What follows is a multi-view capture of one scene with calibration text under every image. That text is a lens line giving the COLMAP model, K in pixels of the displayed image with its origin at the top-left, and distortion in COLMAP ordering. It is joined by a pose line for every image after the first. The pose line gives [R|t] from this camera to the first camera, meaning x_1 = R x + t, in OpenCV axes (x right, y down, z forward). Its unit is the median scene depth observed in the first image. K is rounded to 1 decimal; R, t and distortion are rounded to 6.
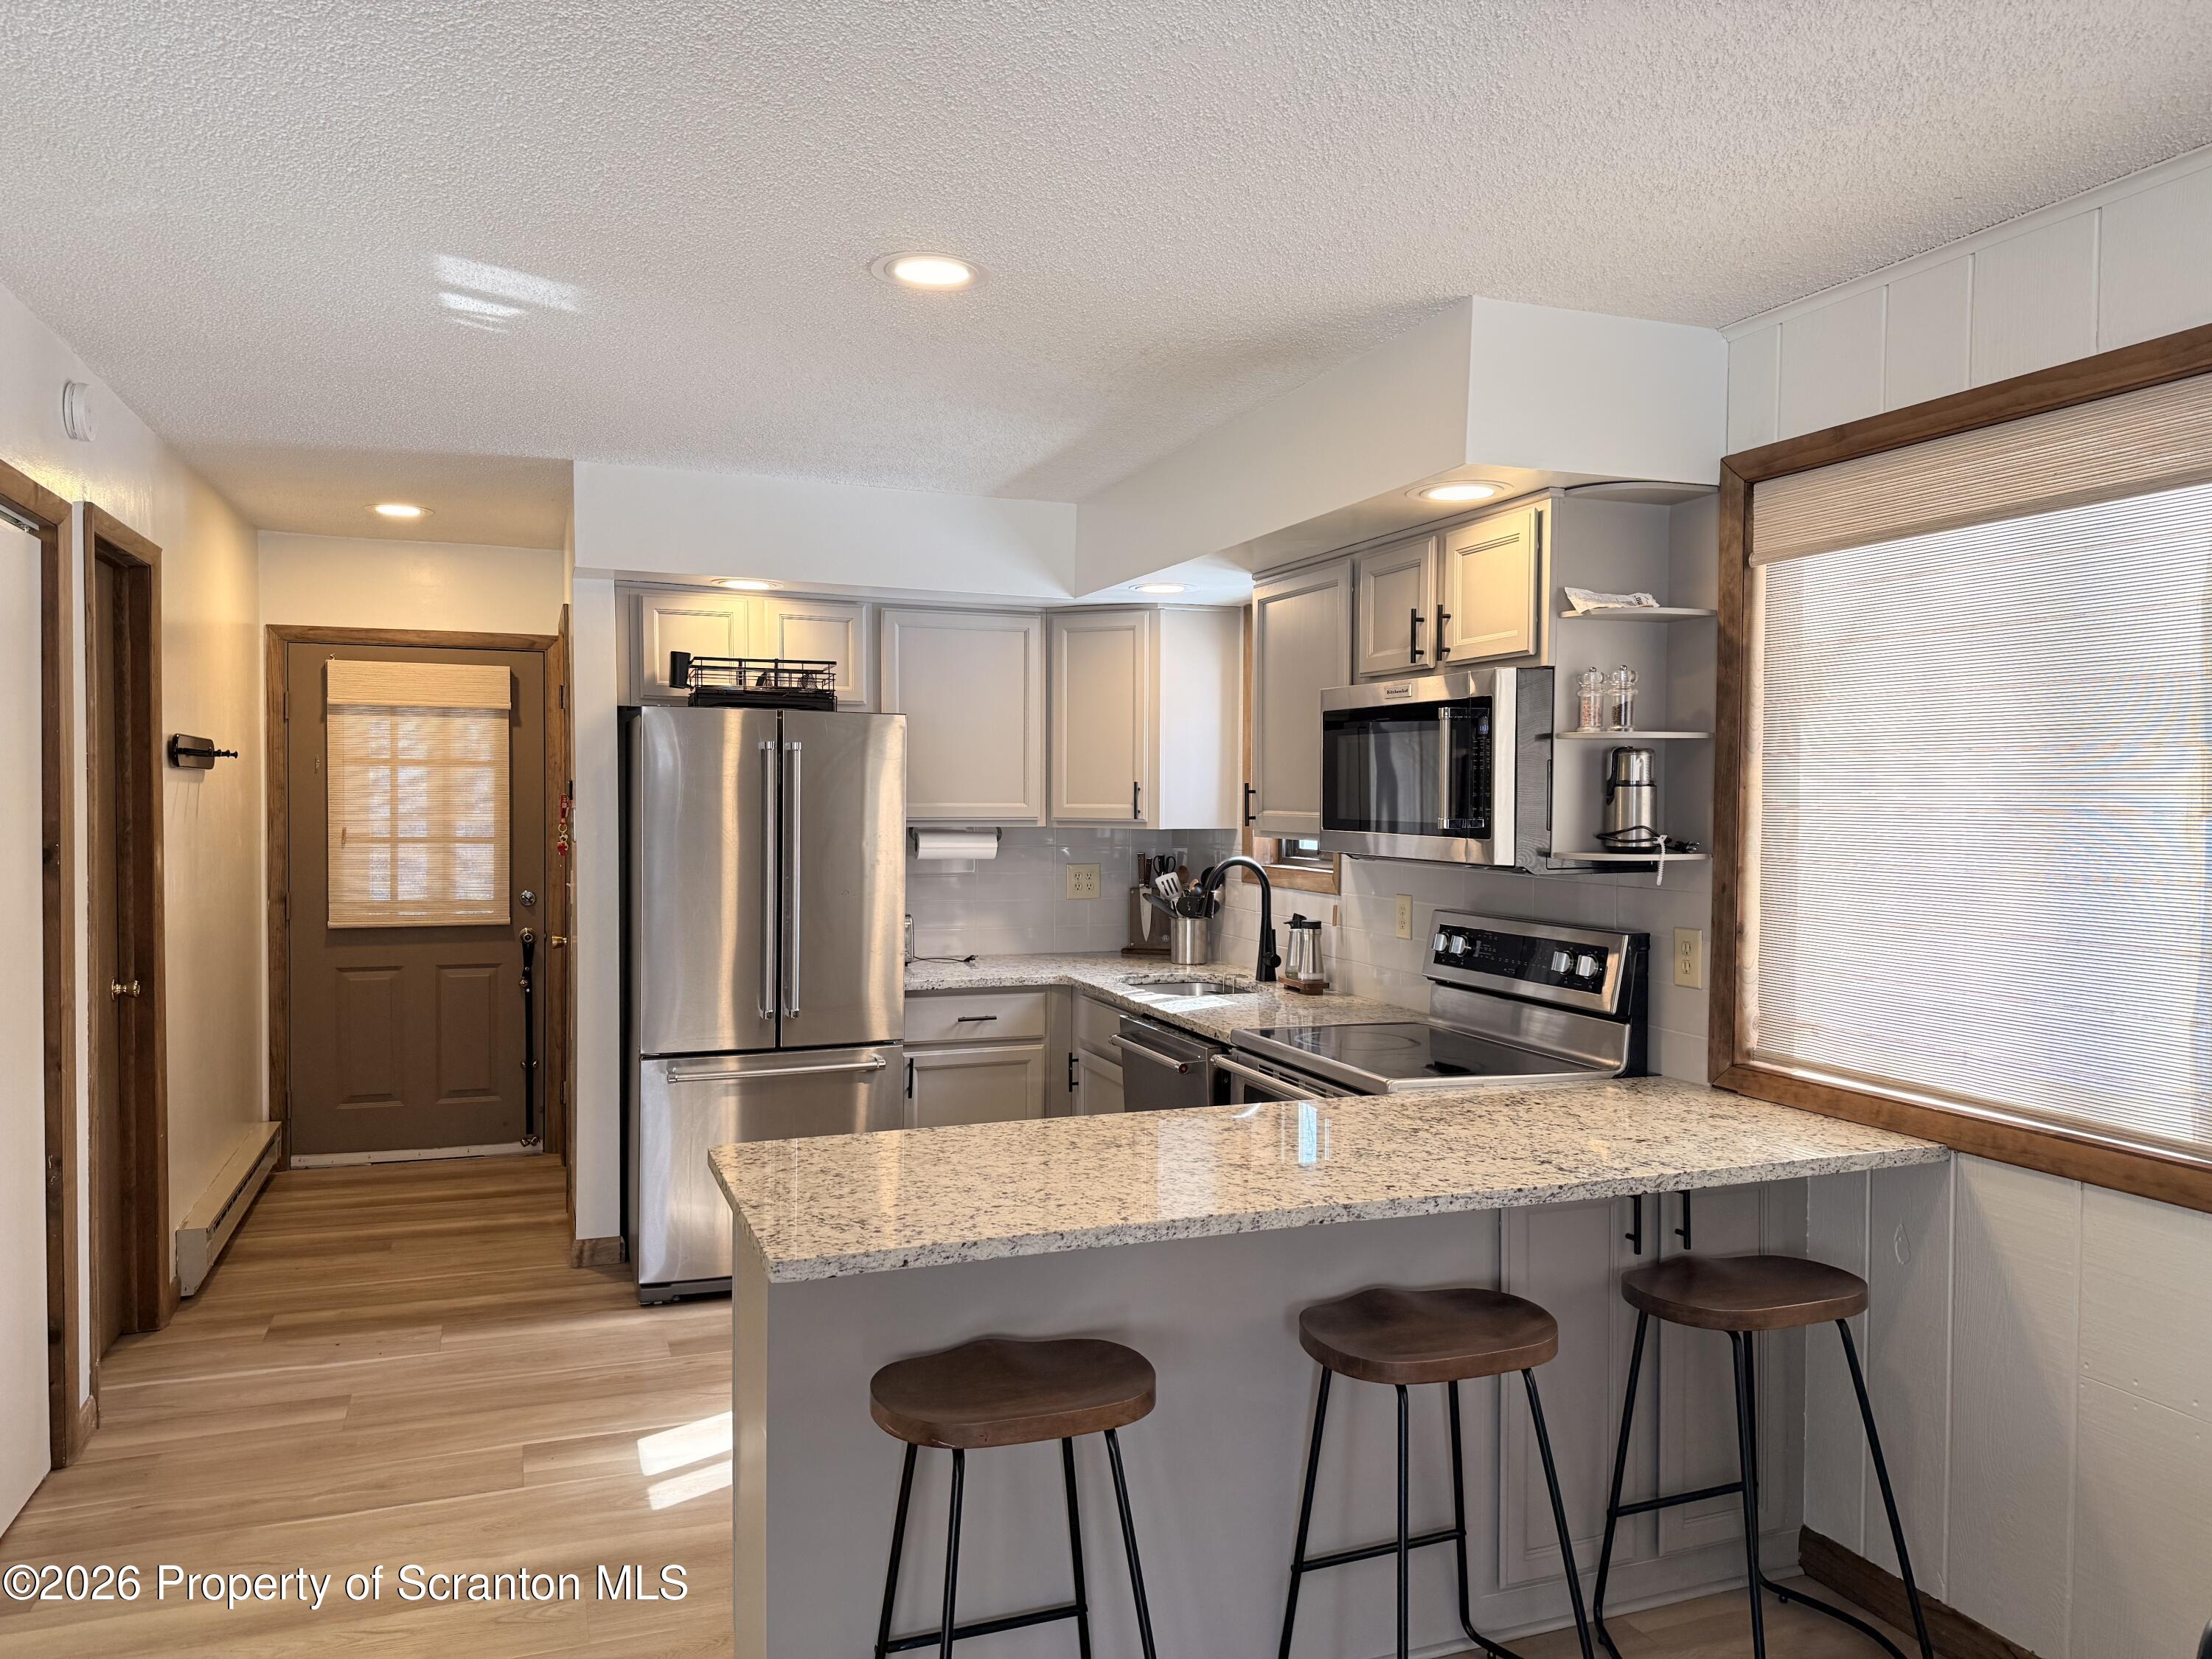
lens RADIAL K [[1560.6, 0, 1100.5], [0, 1560.6, 840.9], [0, 0, 1]] dist [0.061694, -0.061282]
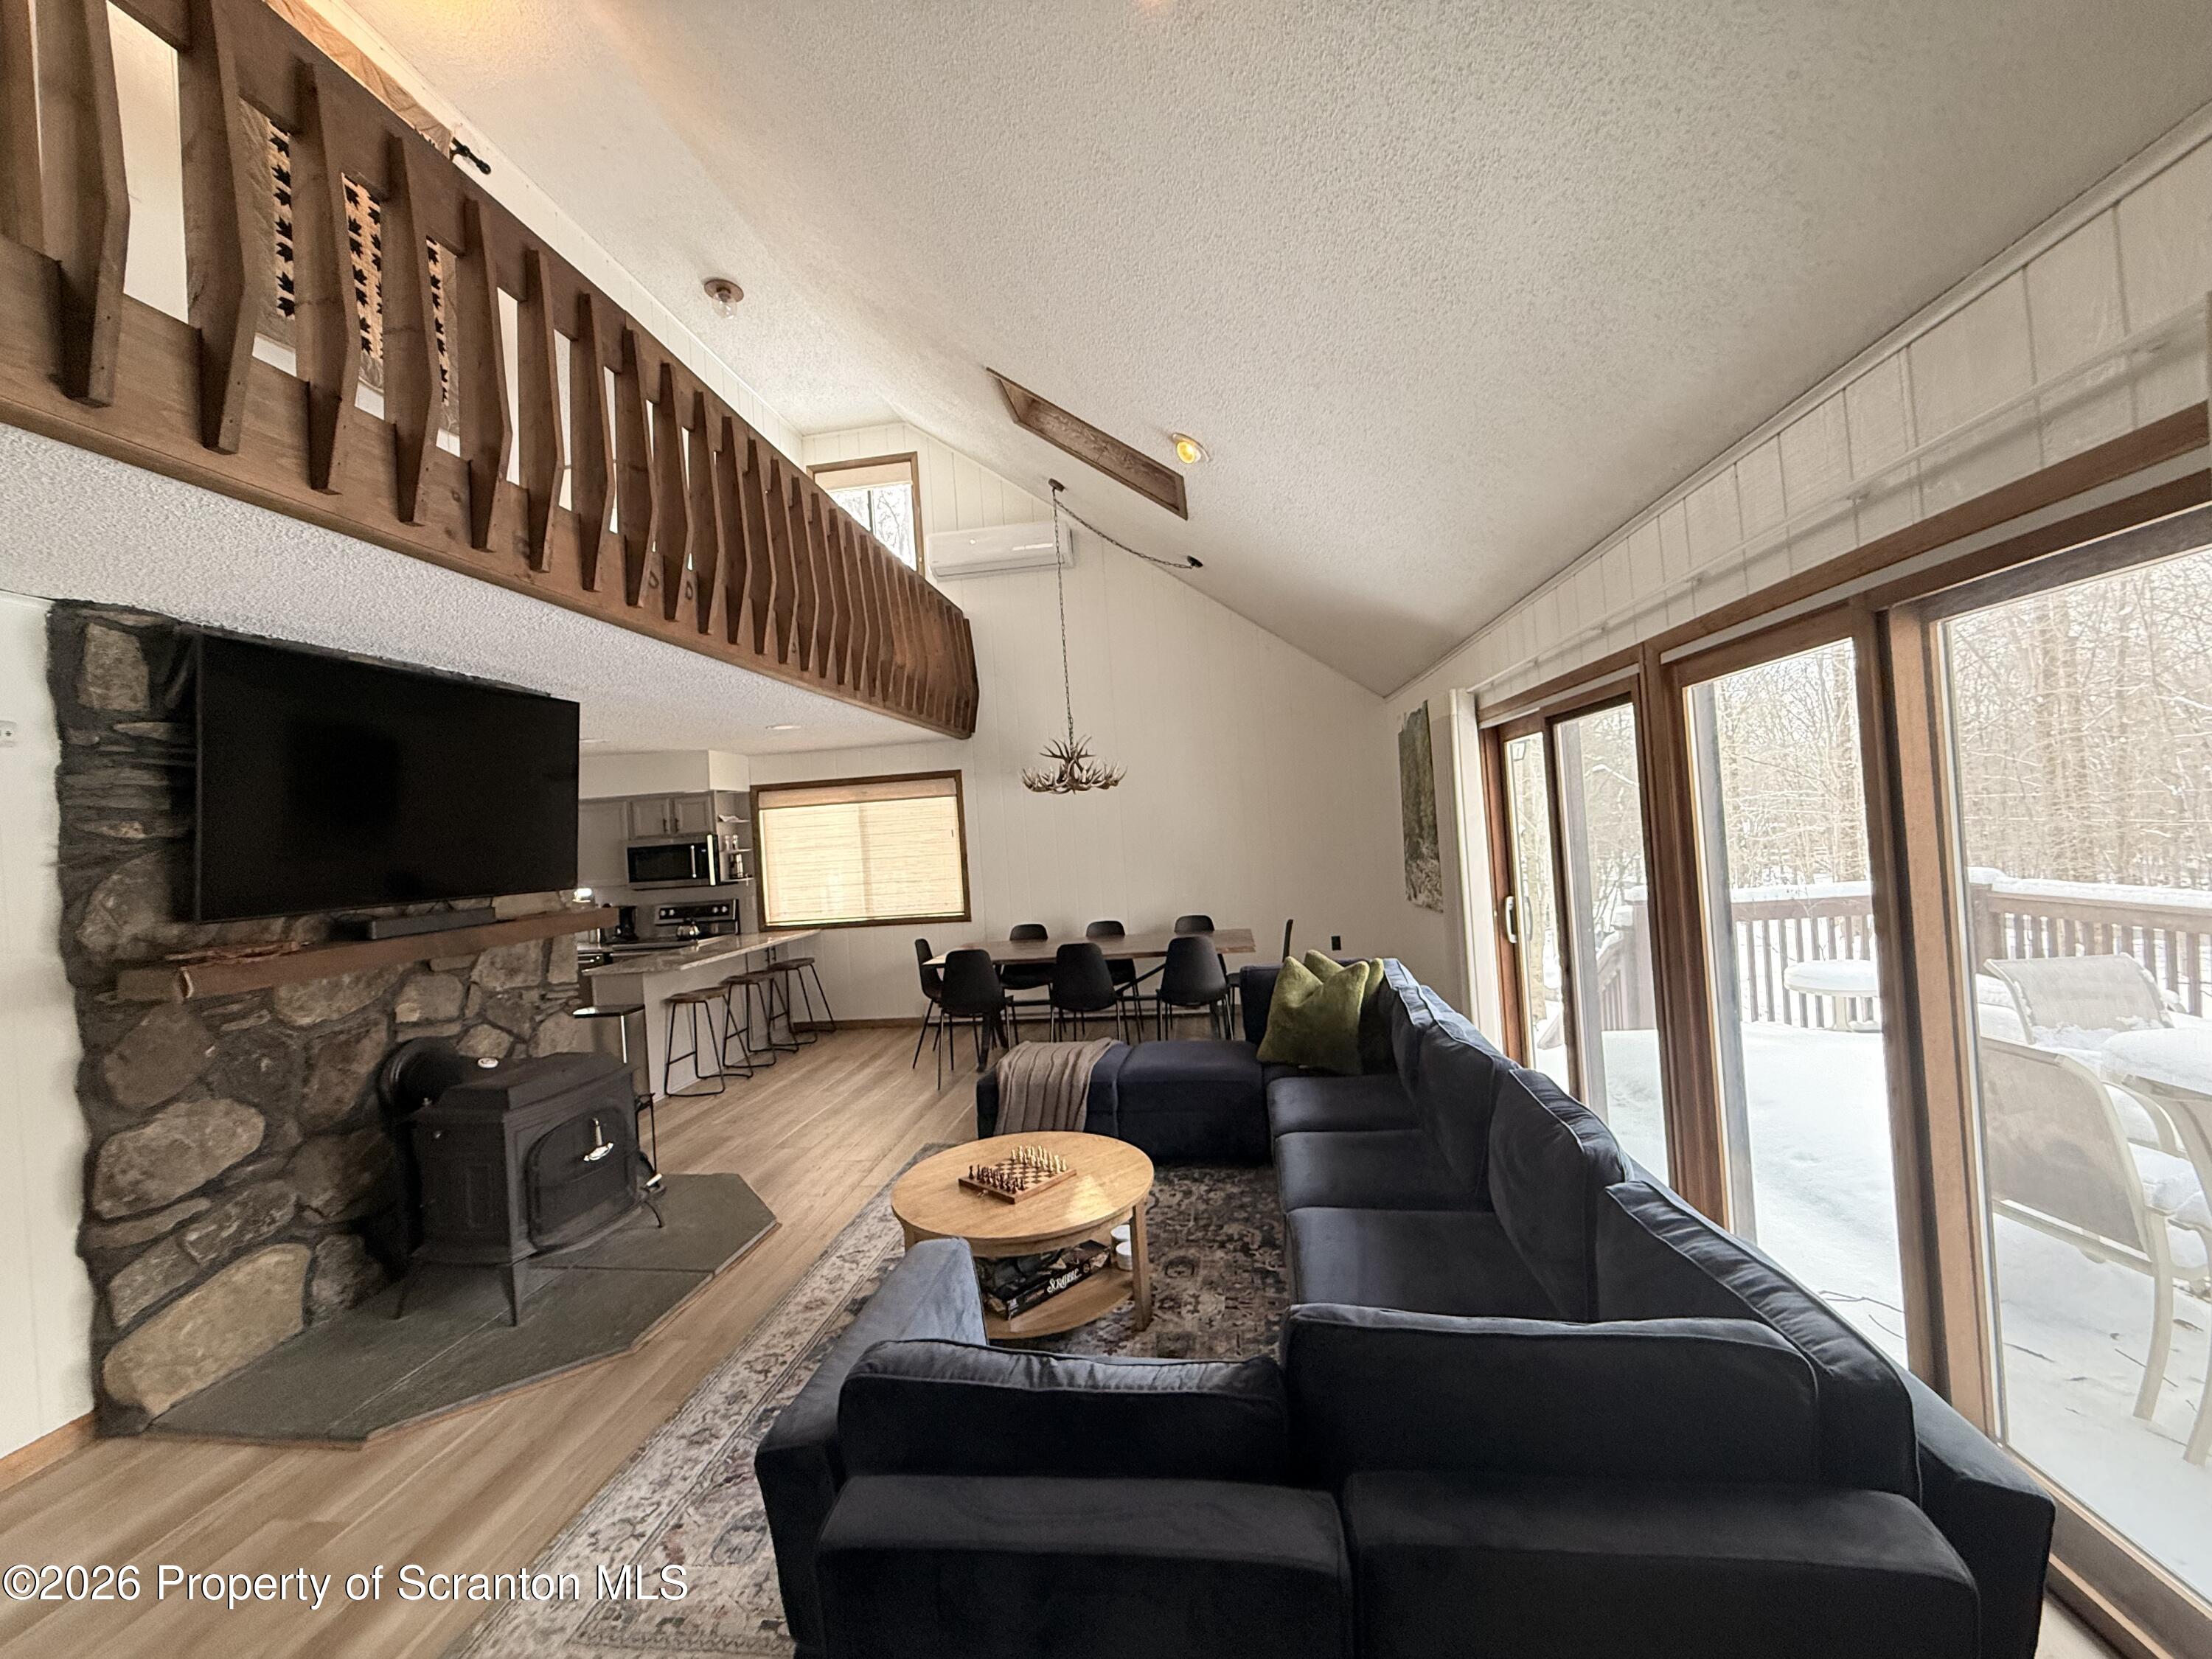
lens RADIAL K [[879.6, 0, 1105.0], [0, 879.6, 831.9], [0, 0, 1]] dist [0.000350, -0.000224]
pose [[0.463520, -0.035932, 0.885357, -0.977274], [0.096656, 0.995266, -0.010210, 0.000216], [-0.880799, 0.090307, 0.464799, -0.727562]]
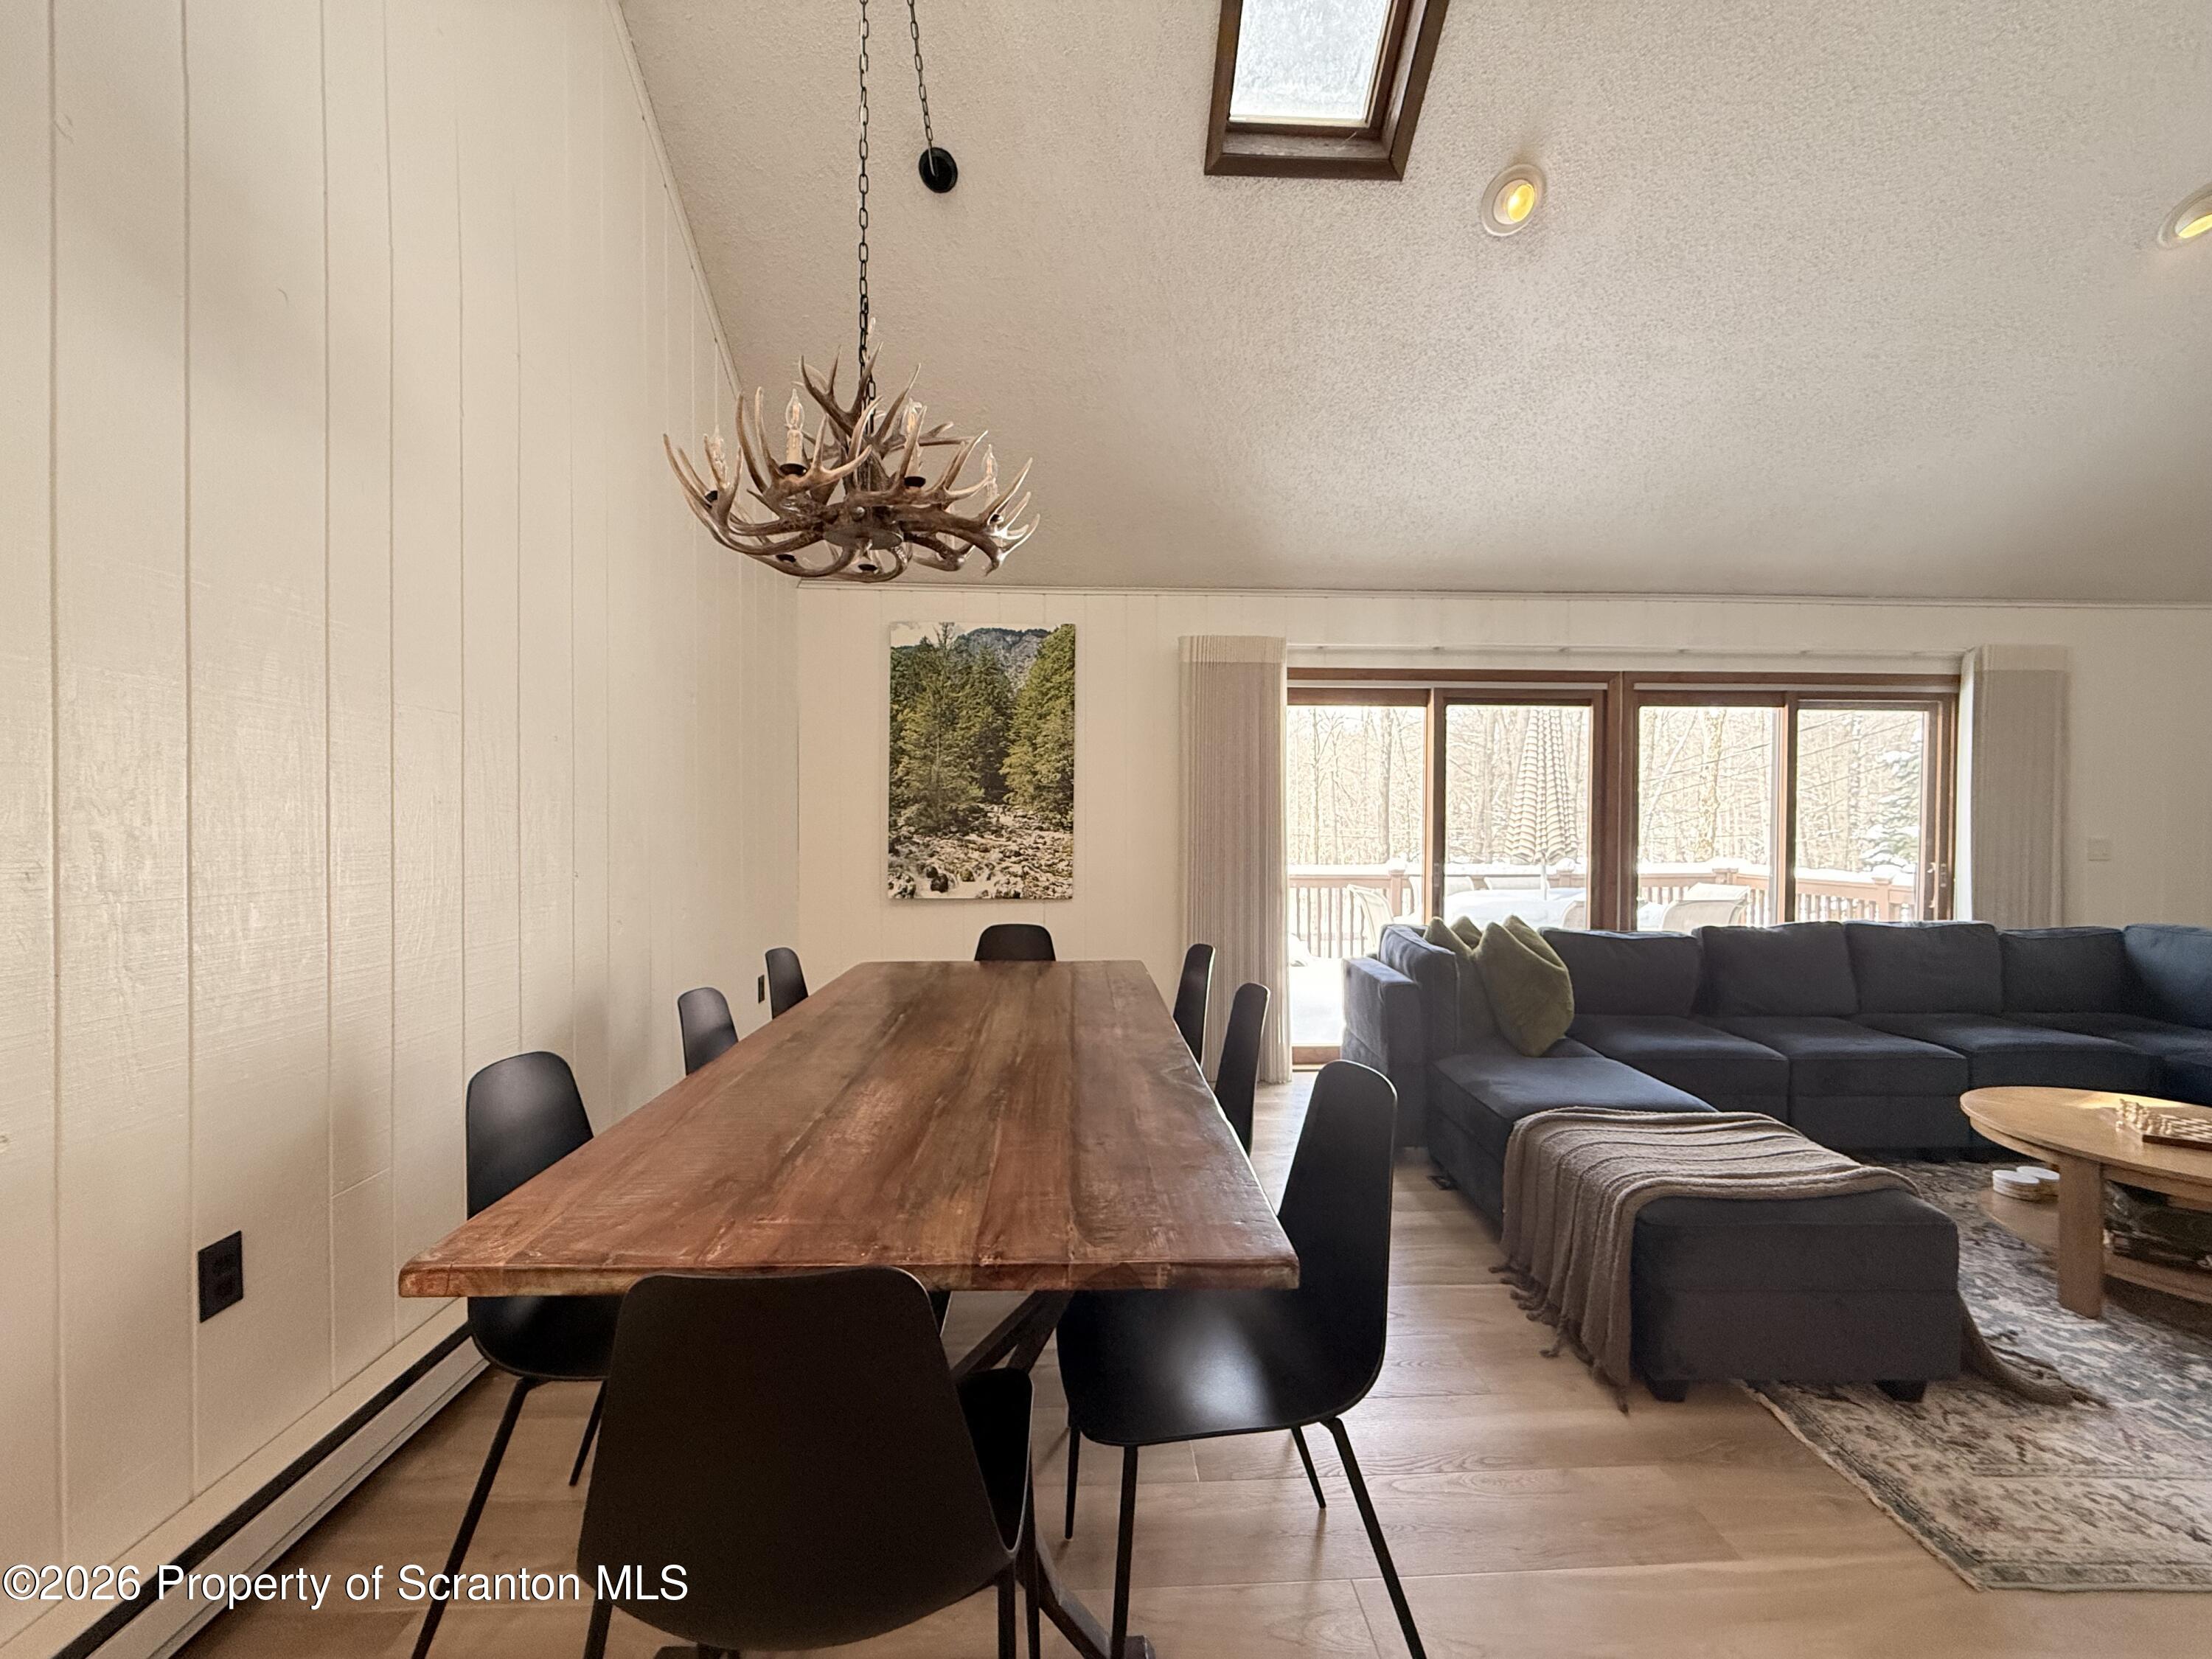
lens RADIAL K [[879.6, 0, 1102.8], [0, 879.6, 833.0], [0, 0, 1]] dist [0.000350, -0.000224]
pose [[-0.948473, -0.011546, 0.316647, 0.083254], [0.001340, 0.999181, 0.040446, 0.038842], [-0.316854, 0.038786, -0.947681, 0.430707]]
